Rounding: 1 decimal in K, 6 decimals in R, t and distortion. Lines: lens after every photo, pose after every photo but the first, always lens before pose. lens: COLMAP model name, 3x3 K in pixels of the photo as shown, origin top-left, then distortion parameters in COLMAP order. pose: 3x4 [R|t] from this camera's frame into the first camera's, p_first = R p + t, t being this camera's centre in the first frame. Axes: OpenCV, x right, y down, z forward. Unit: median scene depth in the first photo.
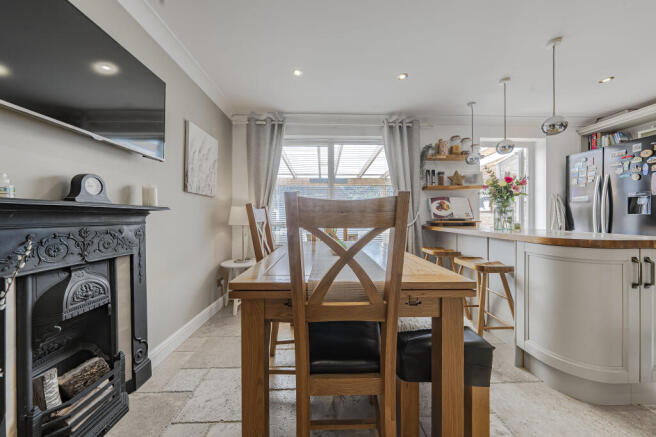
lens RADIAL K [[223.9, 0, 327.4], [0, 223.9, 216.8], [0, 0, 1]] dist [0.000369, 0.000044]
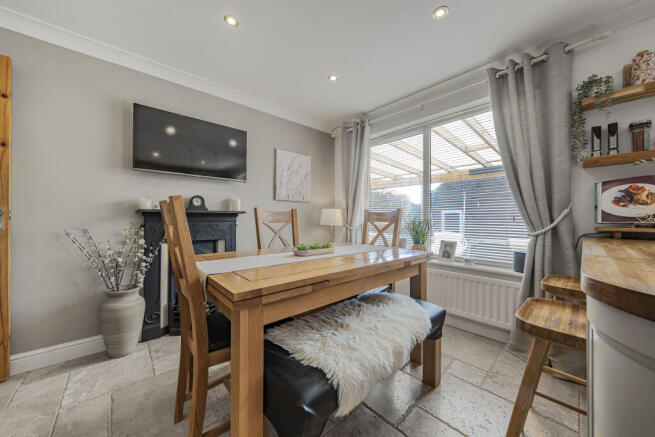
lens RADIAL K [[227.0, 0, 325.4], [0, 227.0, 217.1], [0, 0, 1]] dist [-0.000355, -0.000017]
pose [[0.658796, 0.001440, -0.752320, 0.548879], [-0.003841, 0.999992, -0.001449, -0.001549], [0.752312, 0.003844, 0.658796, 0.250845]]
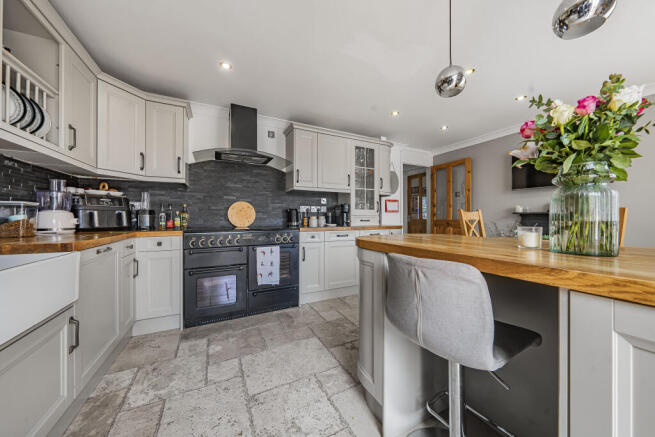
lens RADIAL K [[227.0, 0, 325.4], [0, 227.0, 217.1], [0, 0, 1]] dist [-0.000355, -0.000017]
pose [[-0.908110, 0.001275, -0.418729, 1.140000], [0.000991, 0.999999, 0.000896, 0.001234], [0.418730, 0.000399, -0.908111, 1.014087]]
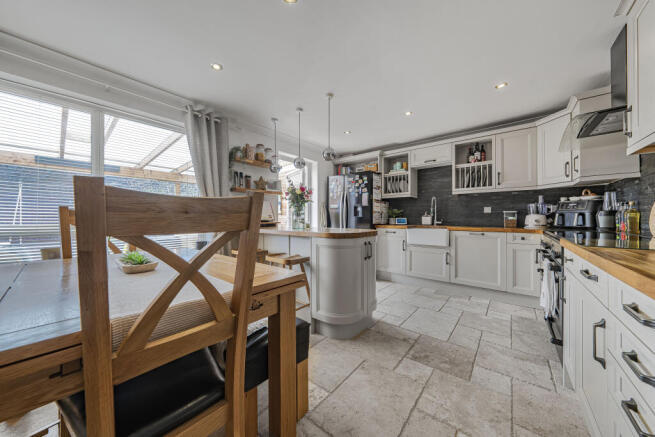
lens RADIAL K [[227.0, 0, 325.4], [0, 227.0, 217.1], [0, 0, 1]] dist [-0.000355, -0.000017]
pose [[0.661711, 0.002638, 0.749754, -0.058212], [0.002386, 0.999981, -0.005624, -0.000103], [-0.749755, 0.005510, 0.661692, 0.042295]]
